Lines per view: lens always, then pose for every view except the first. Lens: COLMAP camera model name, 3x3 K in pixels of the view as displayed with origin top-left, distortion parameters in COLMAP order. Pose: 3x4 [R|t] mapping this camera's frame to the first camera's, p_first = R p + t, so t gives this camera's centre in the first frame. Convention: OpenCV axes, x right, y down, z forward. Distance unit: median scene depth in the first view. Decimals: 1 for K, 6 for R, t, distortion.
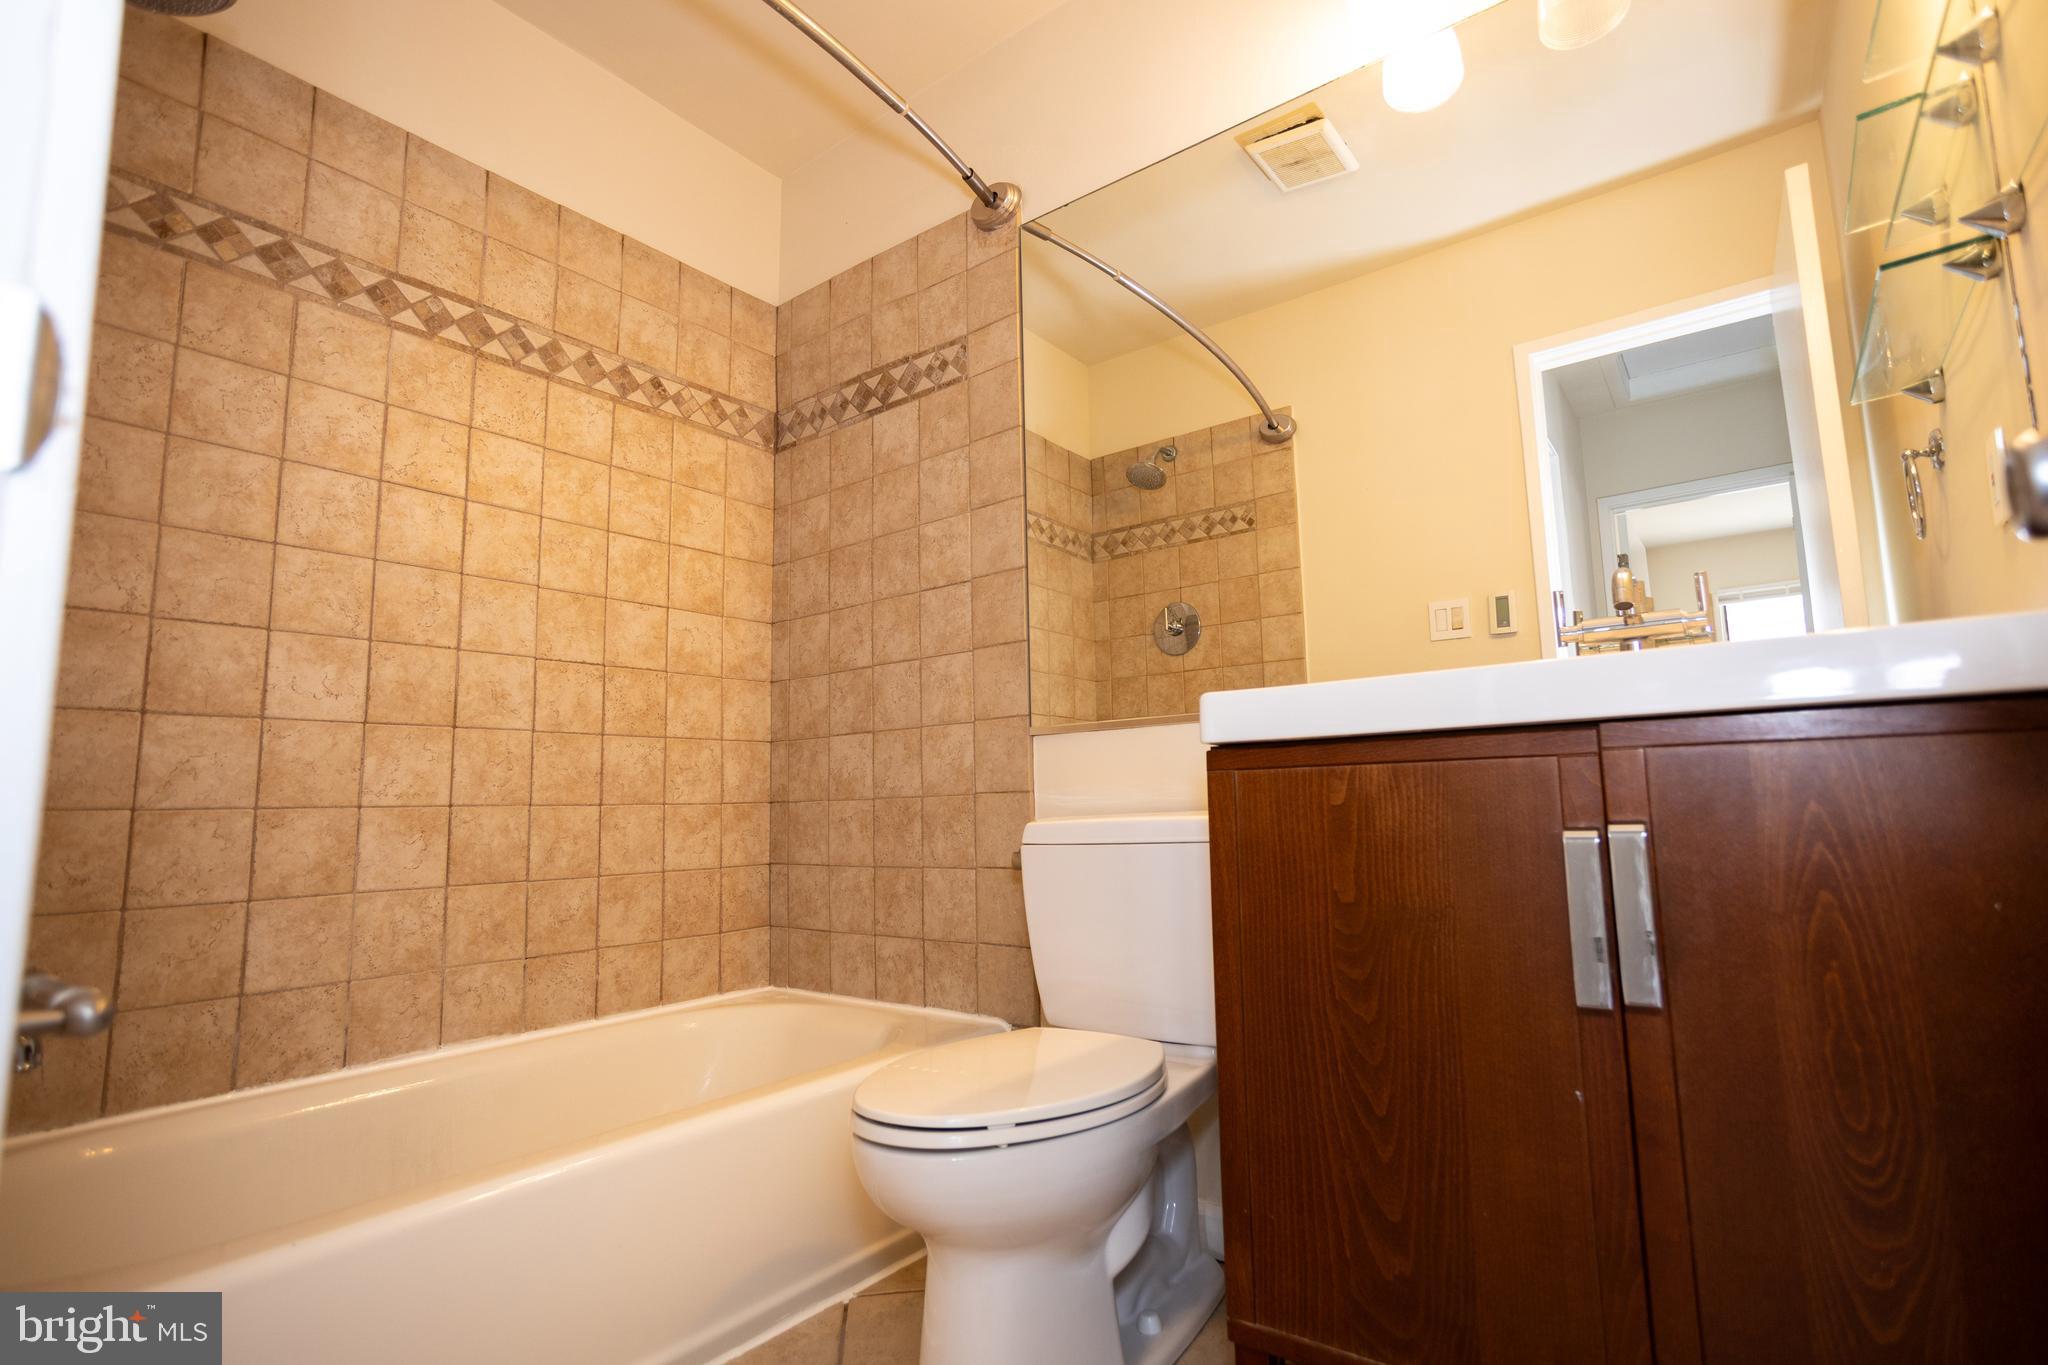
lens RADIAL K [[985.9, 0, 1013.9], [0, 985.9, 673.6], [0, 0, 1]] dist [-0.055933, 0.034128]
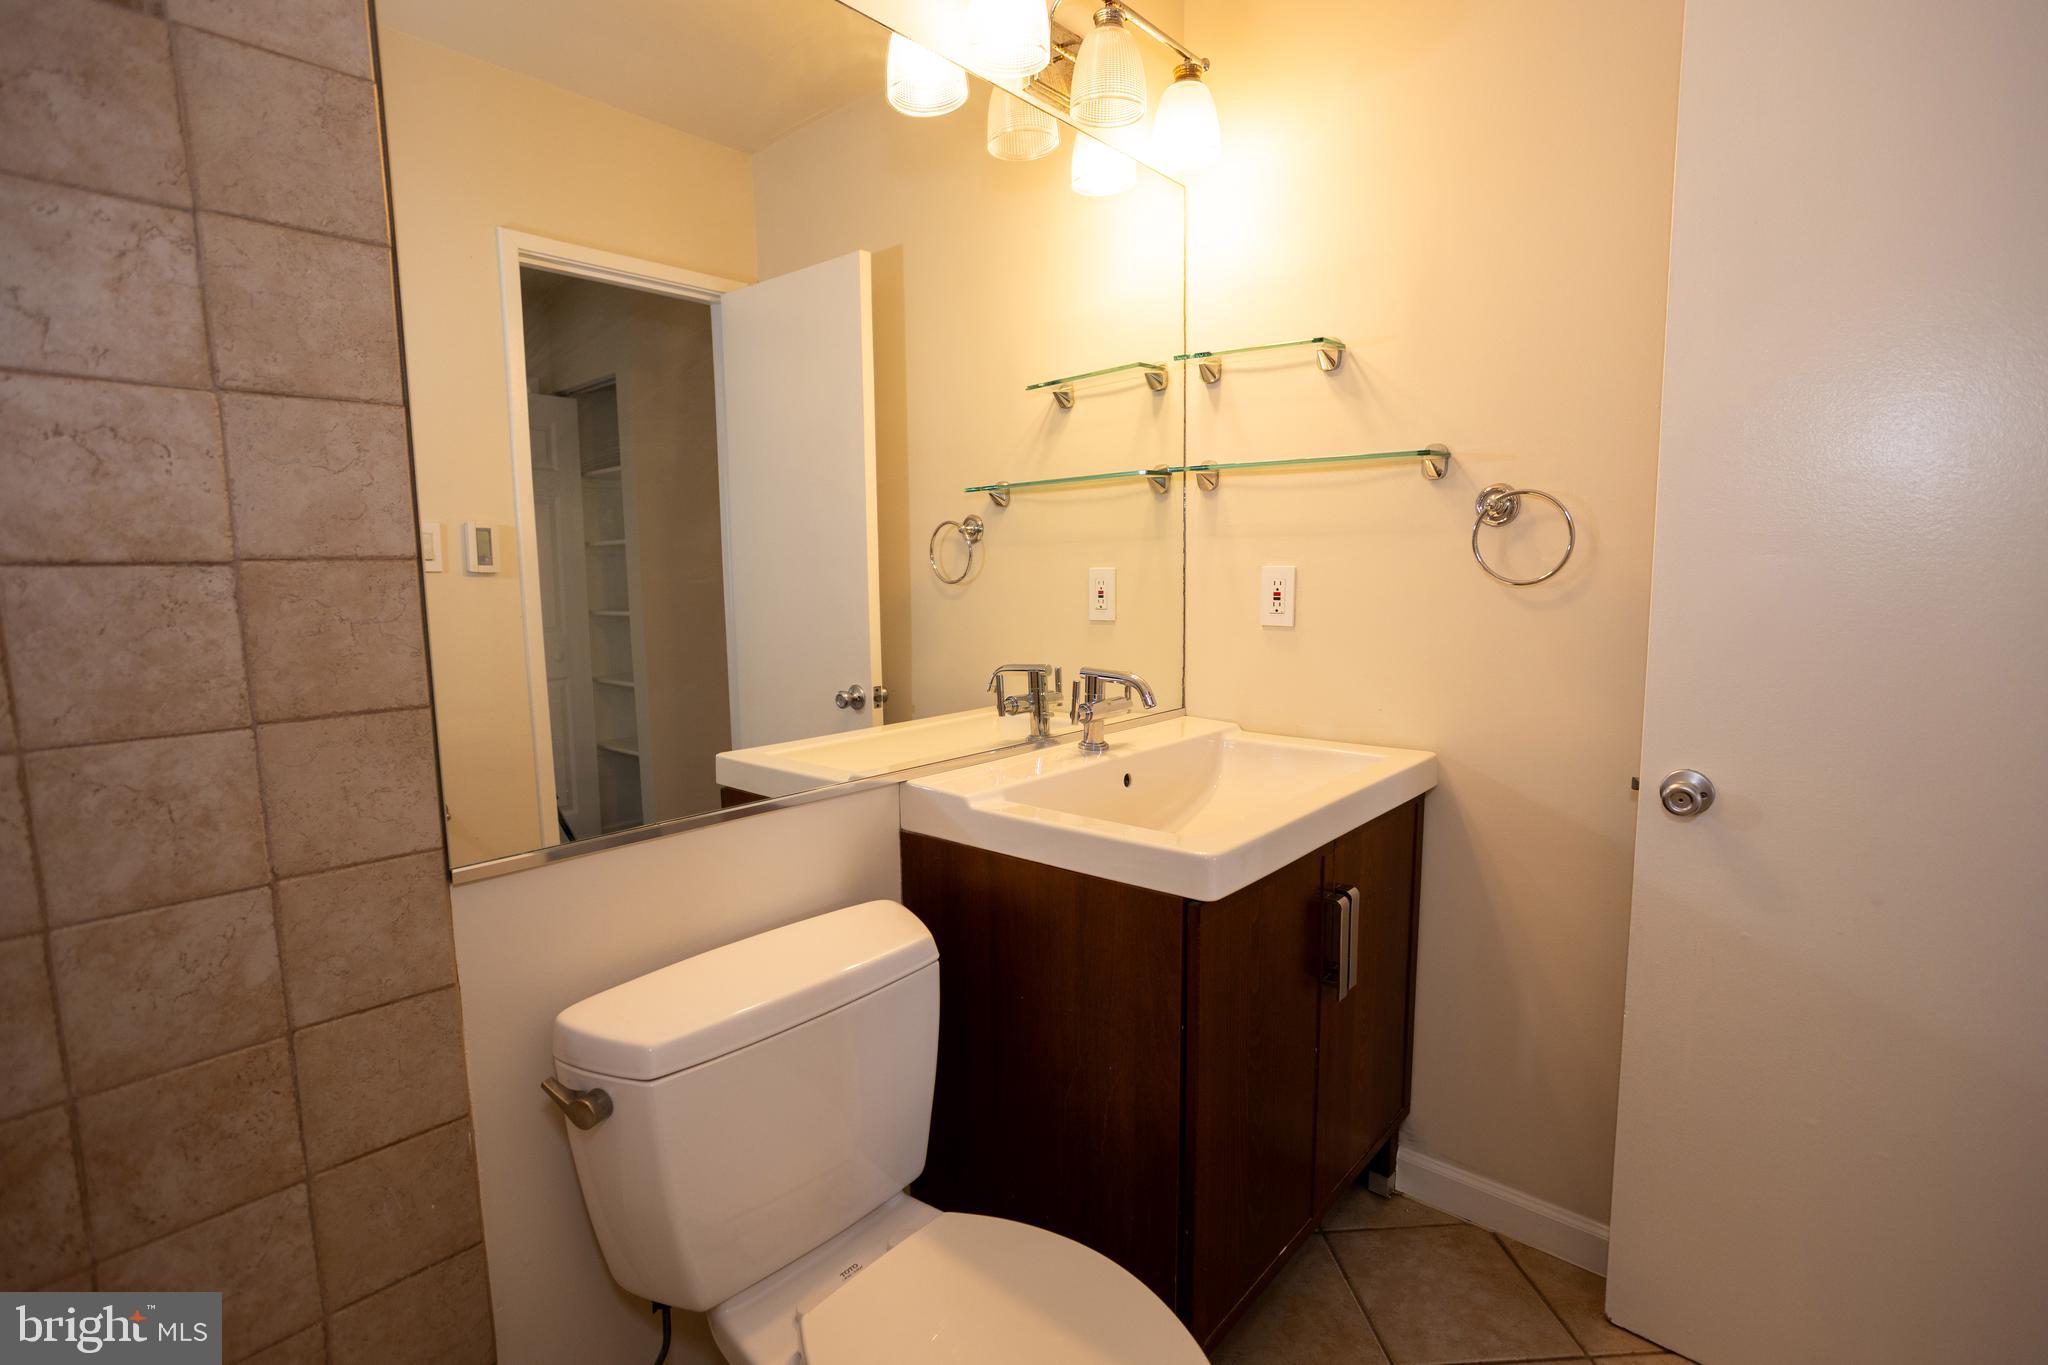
lens RADIAL K [[985.9, 0, 1013.9], [0, 985.9, 673.6], [0, 0, 1]] dist [-0.055933, 0.034128]
pose [[0.065293, -0.094893, 0.993344, -0.444529], [-0.127573, 0.986506, 0.102625, -0.133751], [-0.989678, -0.133424, 0.052306, 0.639875]]
